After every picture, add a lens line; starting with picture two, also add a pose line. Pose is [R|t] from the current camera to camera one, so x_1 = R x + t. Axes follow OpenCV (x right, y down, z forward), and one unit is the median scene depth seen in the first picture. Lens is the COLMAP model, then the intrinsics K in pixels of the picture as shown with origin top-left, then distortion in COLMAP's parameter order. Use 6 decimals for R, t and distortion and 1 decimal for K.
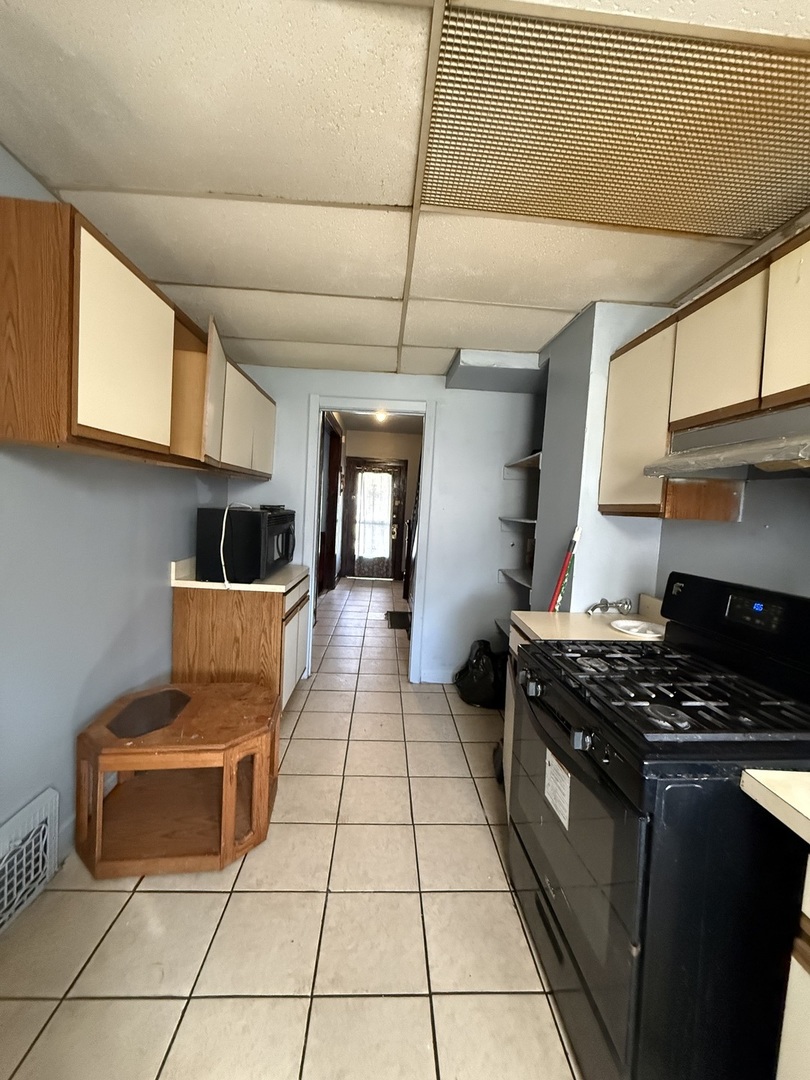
lens RADIAL K [[436.1, 0, 404.1], [0, 436.1, 537.8], [0, 0, 1]] dist [-0.000757, -0.000228]
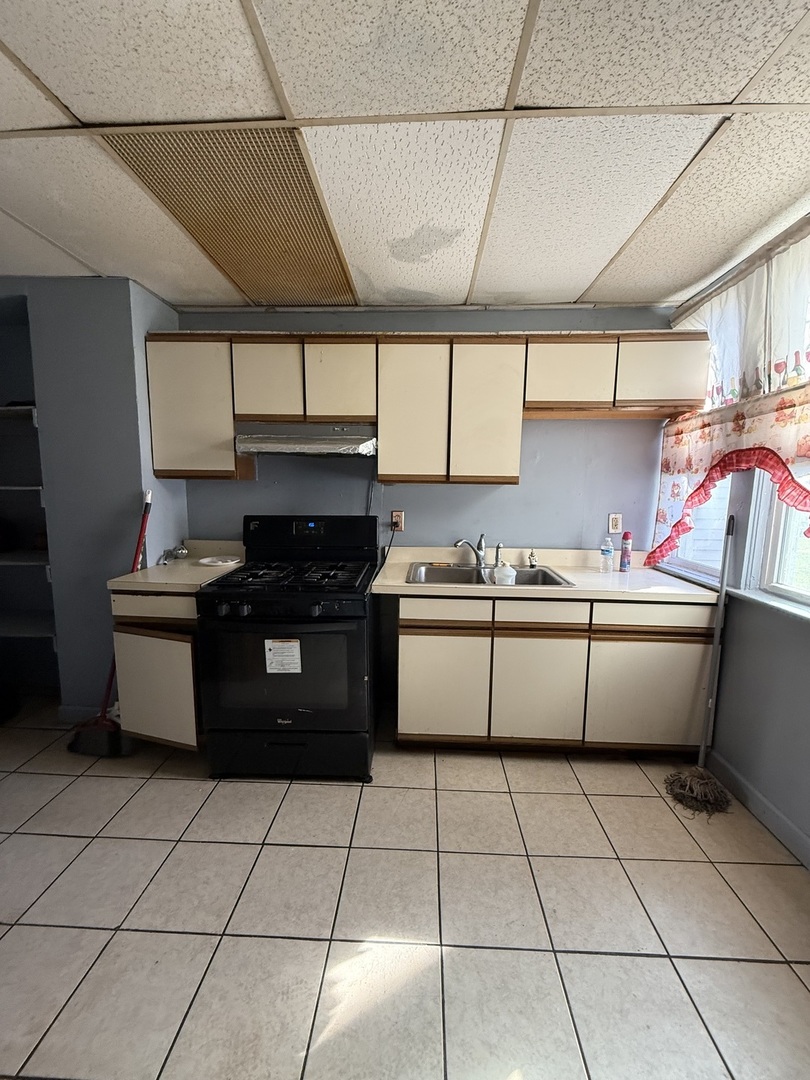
lens RADIAL K [[436.1, 0, 402.5], [0, 436.1, 541.2], [0, 0, 1]] dist [-0.000757, -0.000228]
pose [[0.092694, -0.185376, 0.978286, -0.796358], [0.061778, 0.981694, 0.180168, -0.071039], [-0.993776, 0.043736, 0.102449, 0.294766]]
